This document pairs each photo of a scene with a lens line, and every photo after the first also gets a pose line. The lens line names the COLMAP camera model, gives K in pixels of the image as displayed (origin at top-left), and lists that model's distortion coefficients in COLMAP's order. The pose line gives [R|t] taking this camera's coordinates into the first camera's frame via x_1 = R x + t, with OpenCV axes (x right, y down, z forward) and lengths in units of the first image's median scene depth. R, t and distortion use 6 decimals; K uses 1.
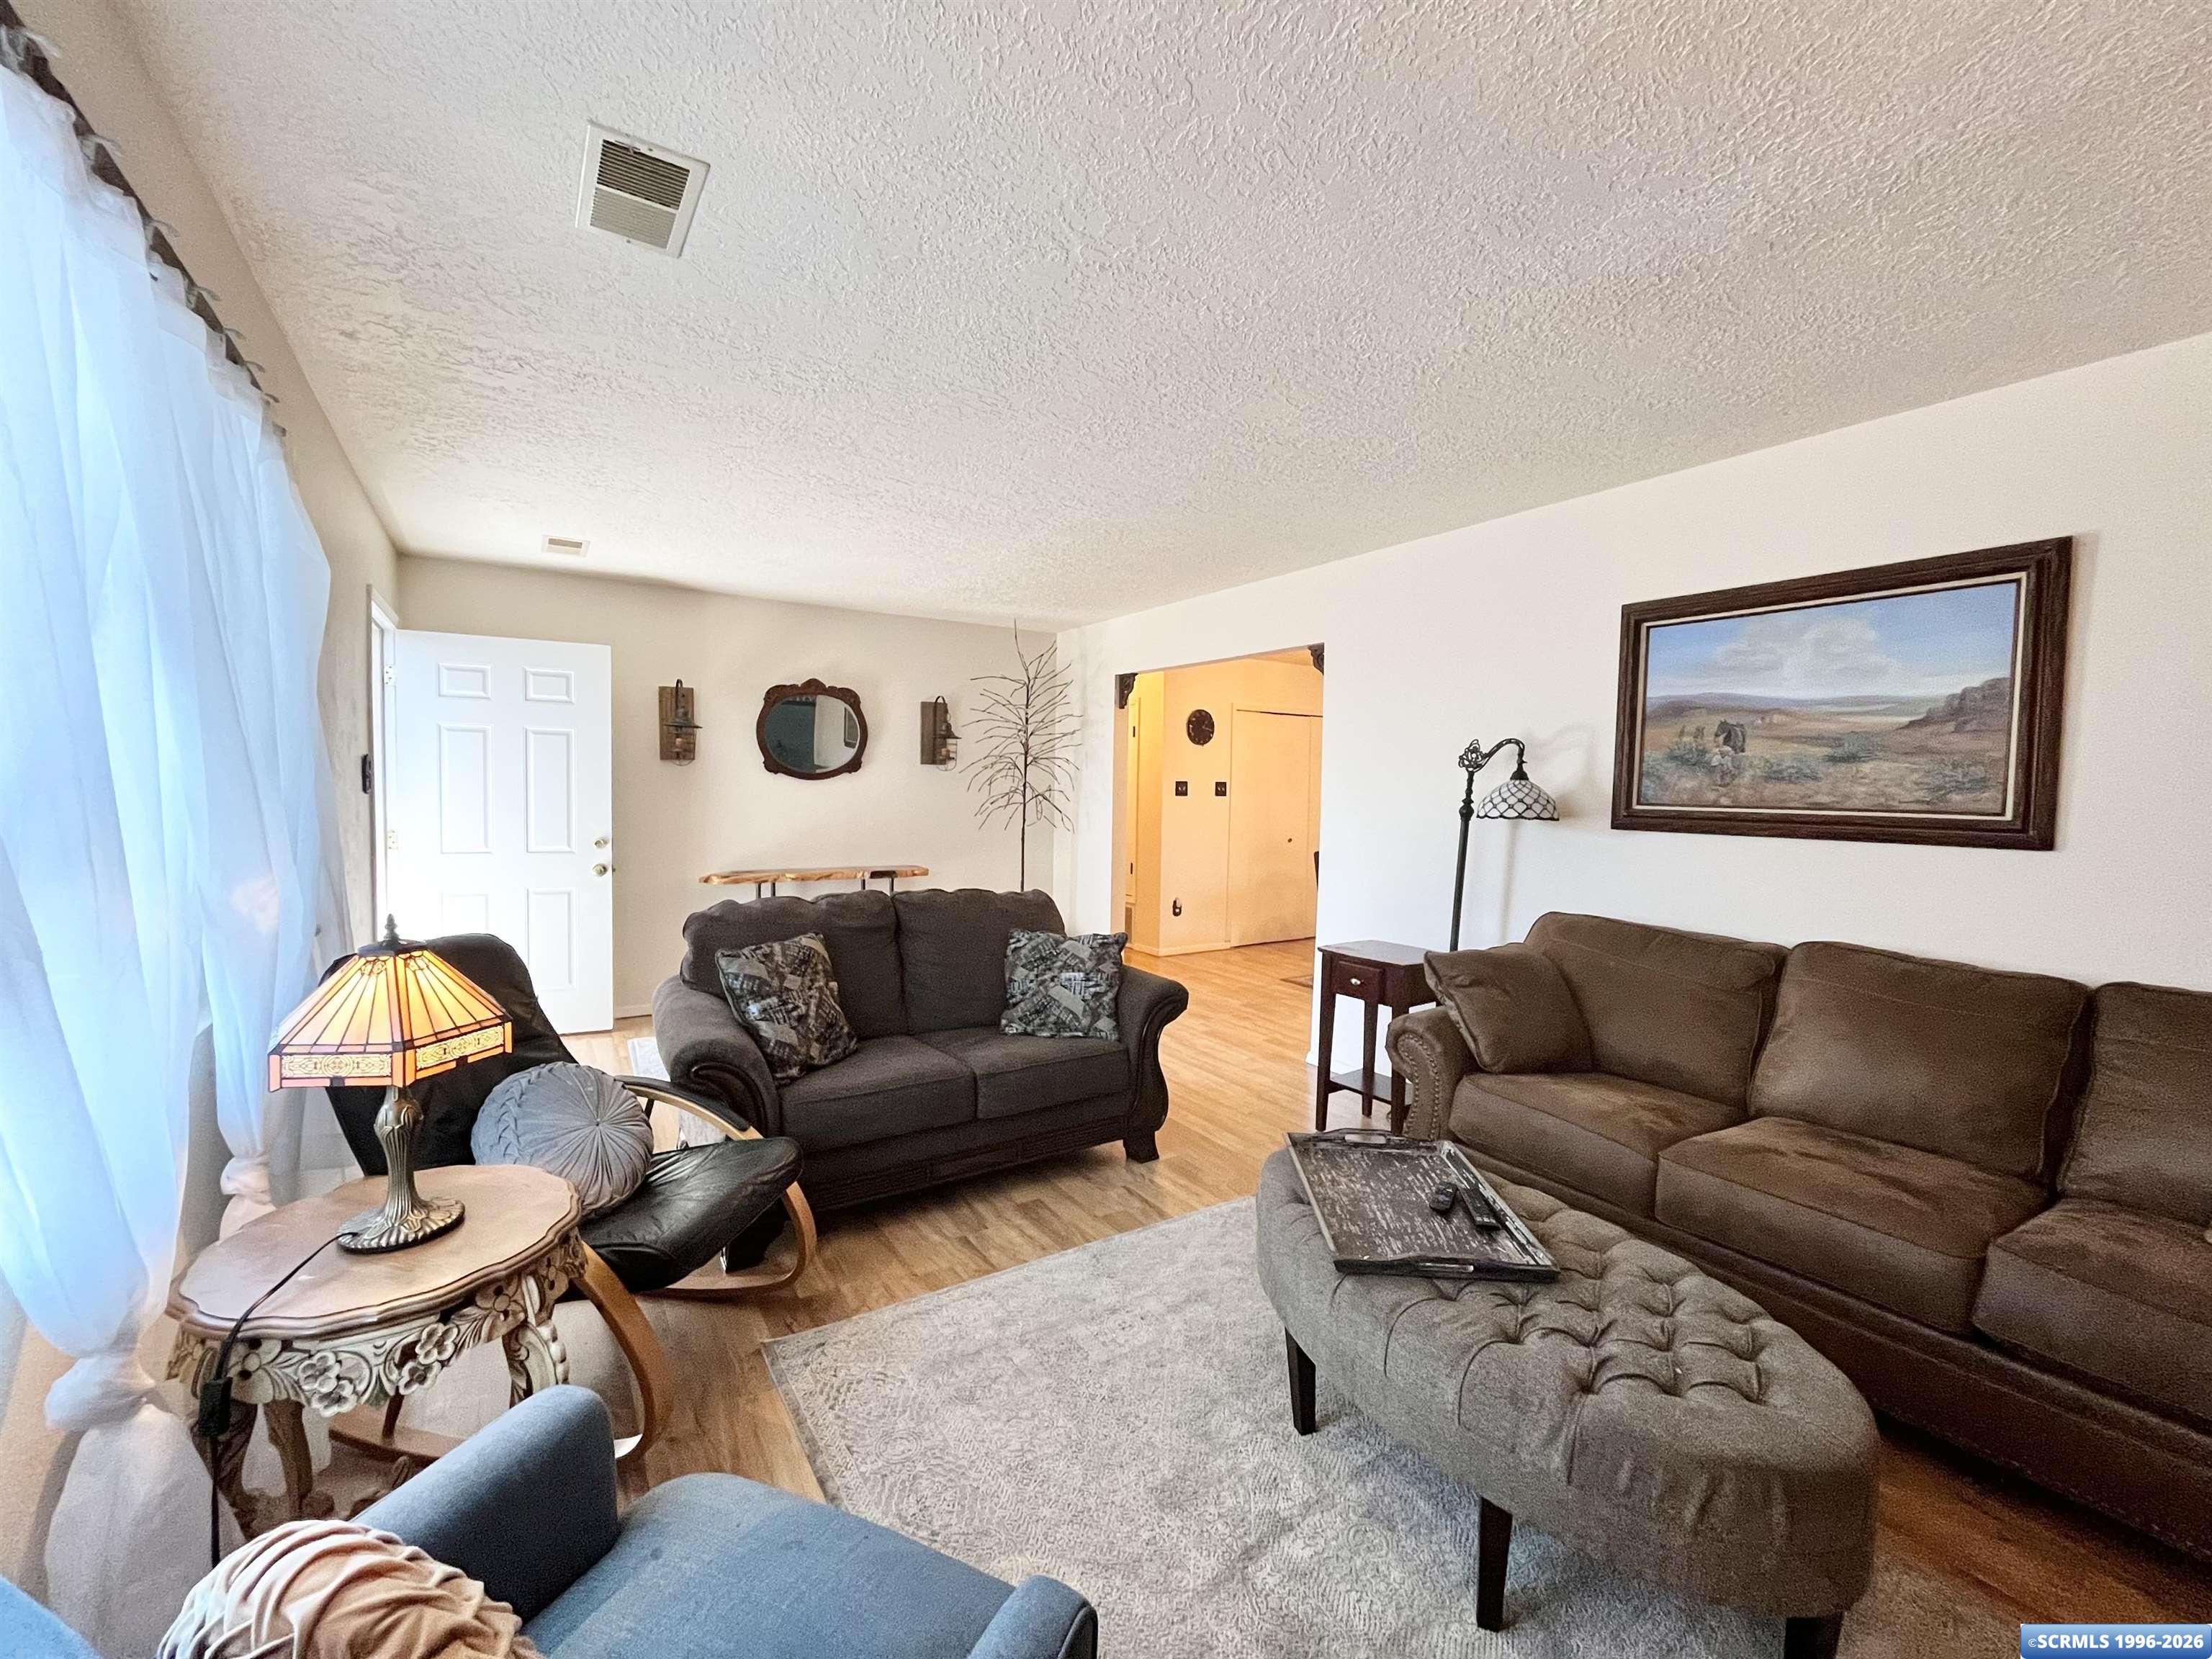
lens RADIAL K [[891.5, 0, 1098.4], [0, 891.5, 831.2], [0, 0, 1]] dist [-0.005416, -0.000936]
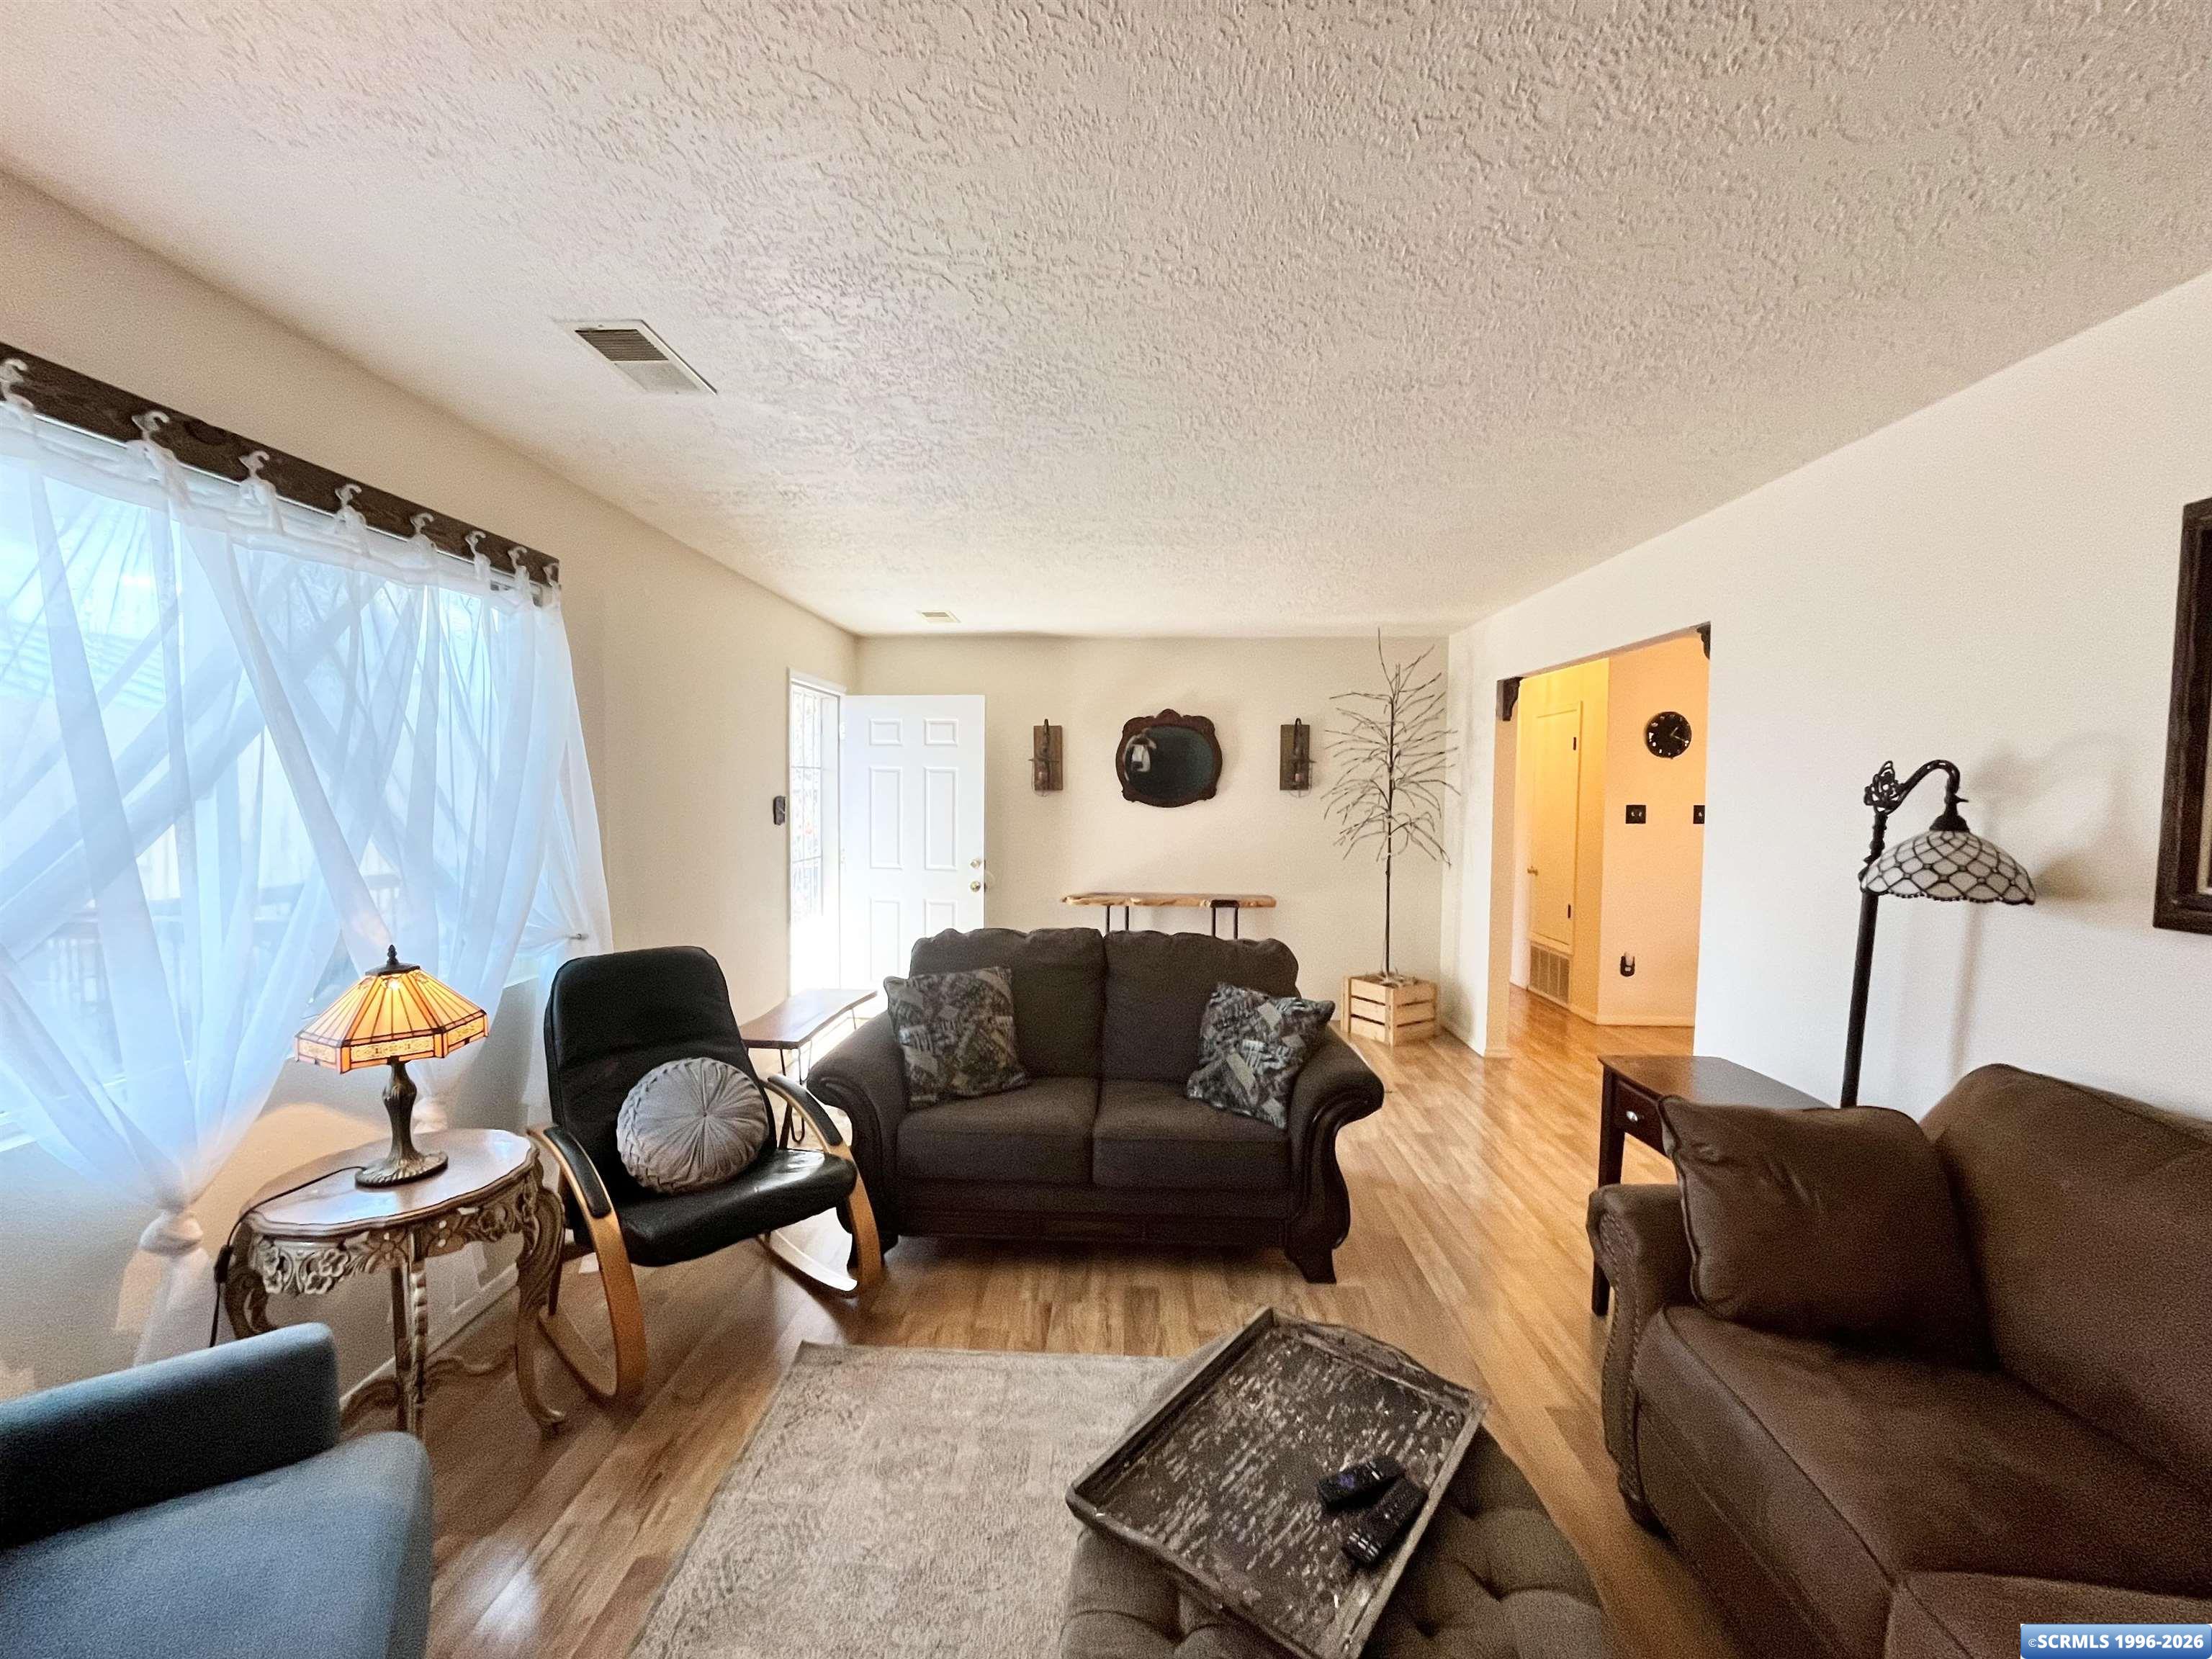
lens RADIAL K [[891.5, 0, 1103.8], [0, 891.5, 830.4], [0, 0, 1]] dist [-0.005416, -0.000936]
pose [[0.815010, 0.017371, -0.579186, 0.360848], [-0.023930, 0.999707, -0.003689, -0.042641], [0.578953, 0.016866, 0.815187, 0.197523]]
